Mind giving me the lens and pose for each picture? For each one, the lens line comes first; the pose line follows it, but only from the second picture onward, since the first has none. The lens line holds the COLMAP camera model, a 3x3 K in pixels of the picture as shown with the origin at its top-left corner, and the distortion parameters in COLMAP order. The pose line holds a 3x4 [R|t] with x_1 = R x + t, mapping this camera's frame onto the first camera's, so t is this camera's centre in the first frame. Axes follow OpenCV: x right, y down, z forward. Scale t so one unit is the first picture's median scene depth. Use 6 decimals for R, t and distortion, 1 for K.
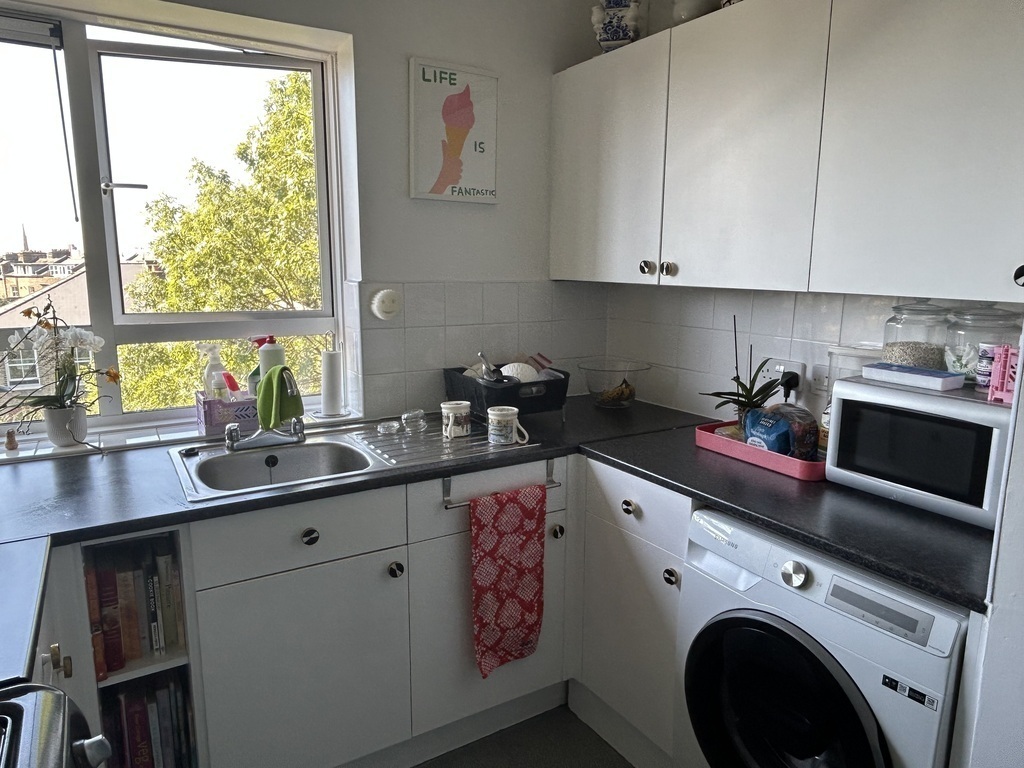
lens RADIAL K [[661.4, 0, 478.9], [0, 661.4, 389.4], [0, 0, 1]] dist [0.008136, 0.000121]
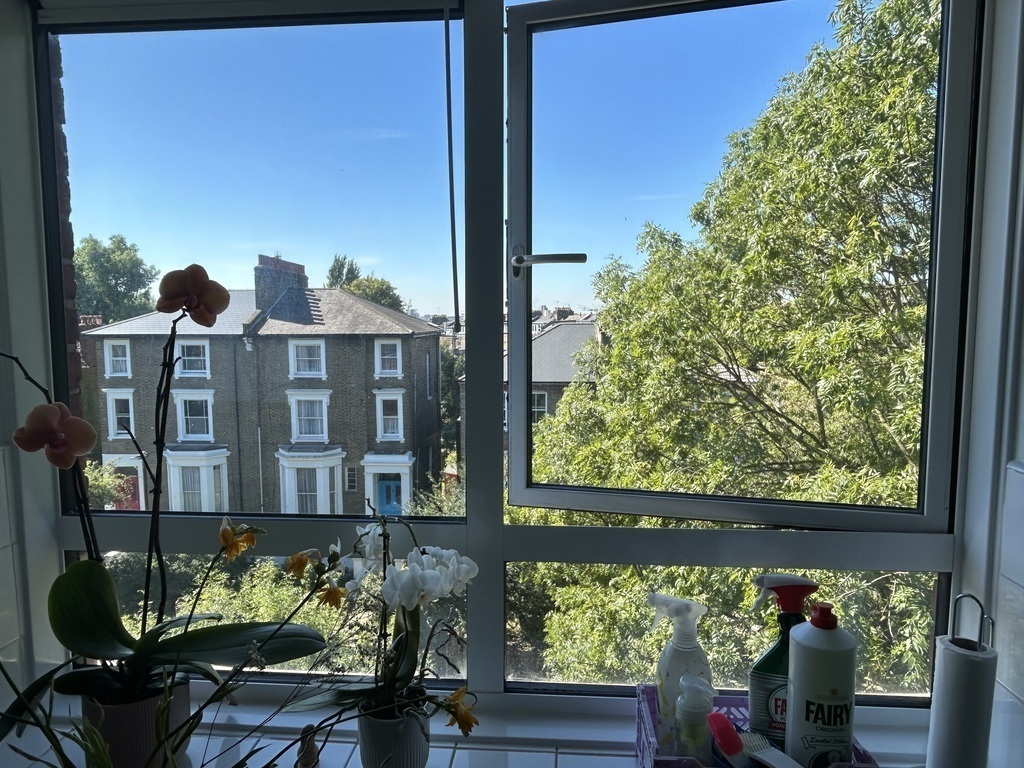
lens RADIAL K [[661.4, 0, 507.9], [0, 661.4, 382.6], [0, 0, 1]] dist [0.008136, 0.000121]
pose [[0.830229, 0.038081, -0.556120, -0.059613], [-0.092007, 0.993341, -0.069338, -0.038565], [0.549777, 0.108733, 0.828205, 0.127026]]
